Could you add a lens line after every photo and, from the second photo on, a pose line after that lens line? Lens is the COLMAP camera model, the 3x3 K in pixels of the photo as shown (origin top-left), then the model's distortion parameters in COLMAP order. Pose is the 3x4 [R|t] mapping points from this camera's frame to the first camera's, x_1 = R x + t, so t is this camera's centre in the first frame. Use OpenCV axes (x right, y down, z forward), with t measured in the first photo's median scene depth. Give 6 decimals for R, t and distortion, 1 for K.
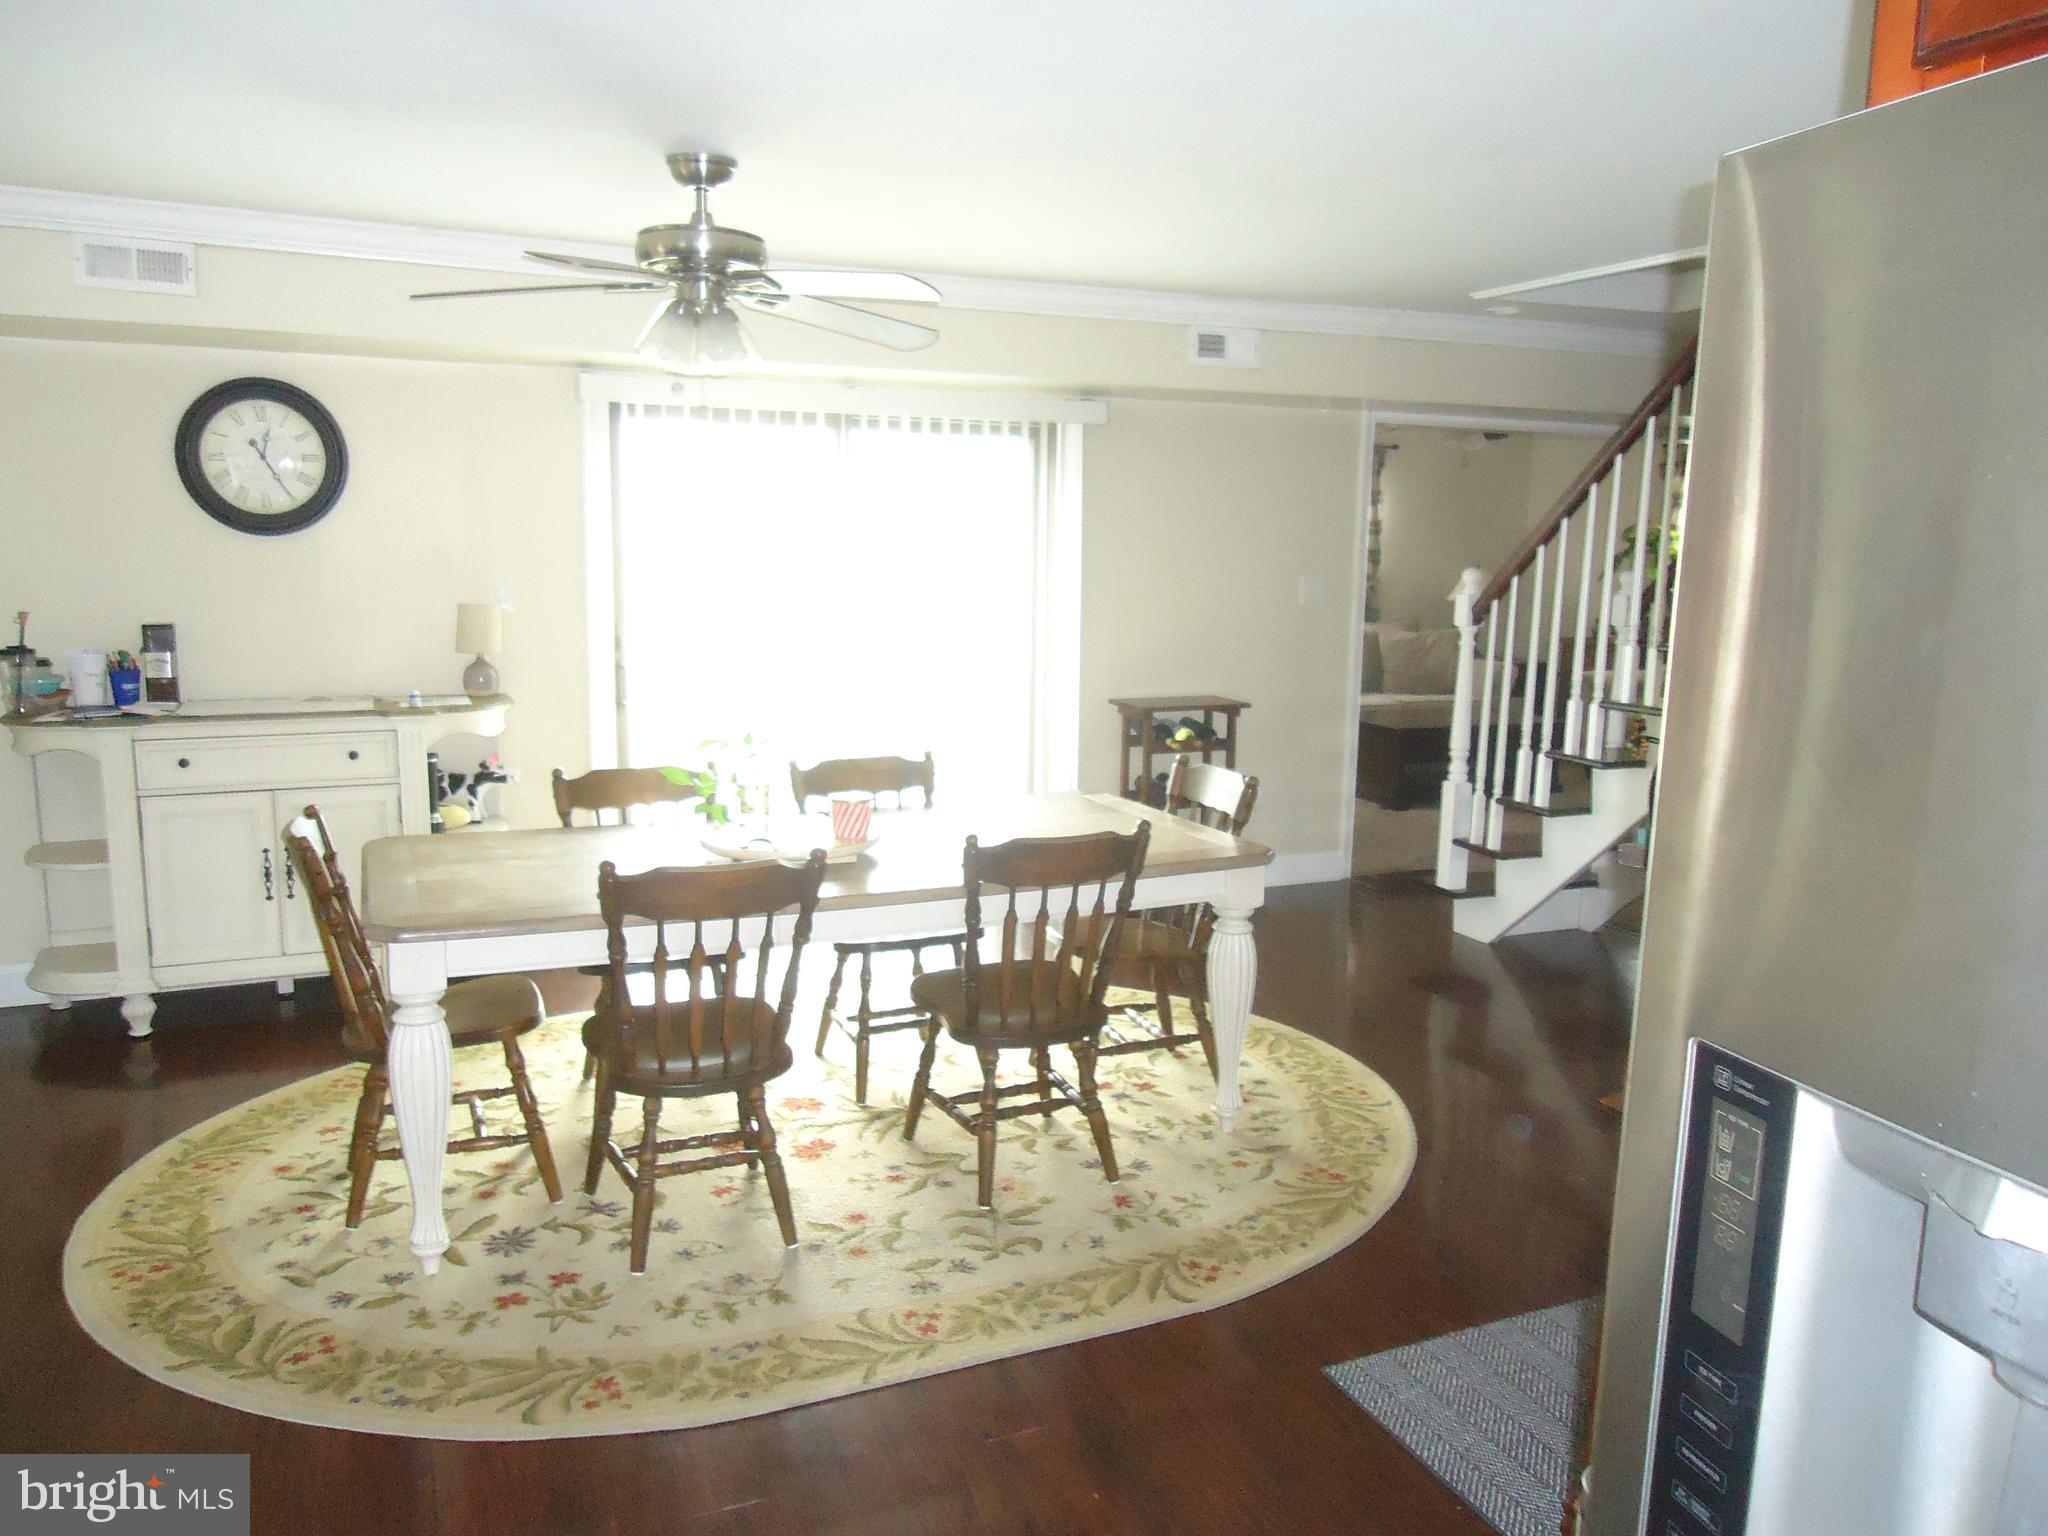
lens RADIAL K [[1494.4, 0, 1024.0], [0, 1494.4, 768.0], [0, 0, 1]] dist [-0.003615, 0.011454]
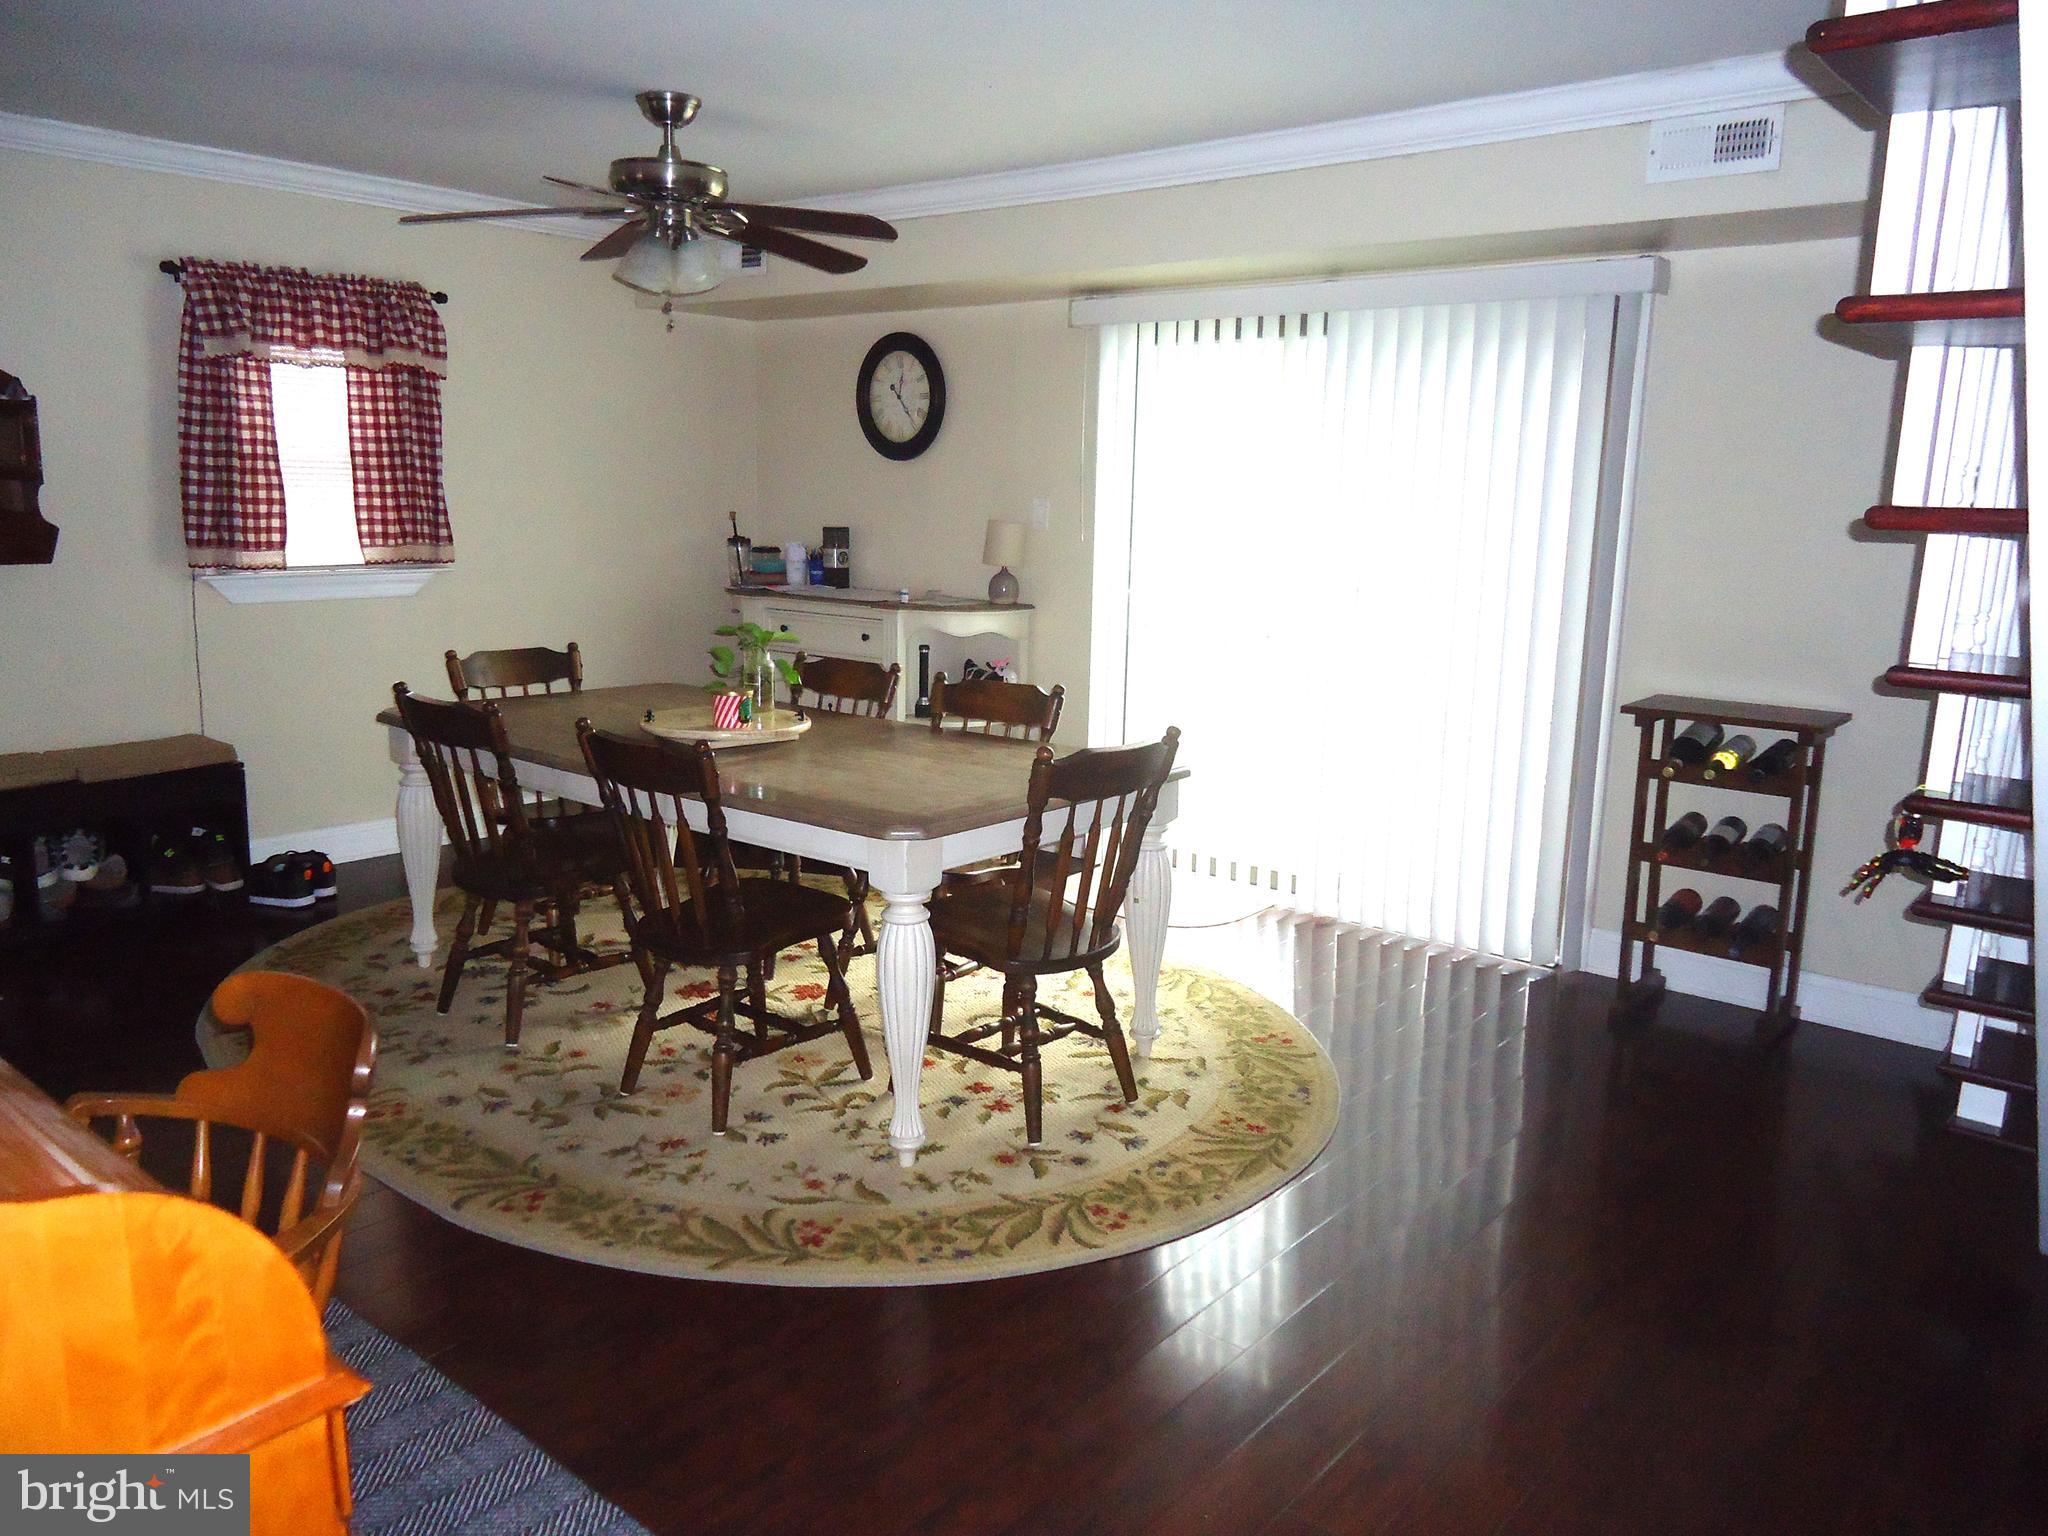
lens RADIAL K [[1503.6, 0, 1024.0], [0, 1503.6, 768.0], [0, 0, 1]] dist [-0.000376, 0.005005]
pose [[0.441609, 0.164395, -0.882018, 0.935454], [-0.154278, 0.982341, 0.105850, -0.071056], [0.883844, 0.089331, 0.459173, 0.733021]]
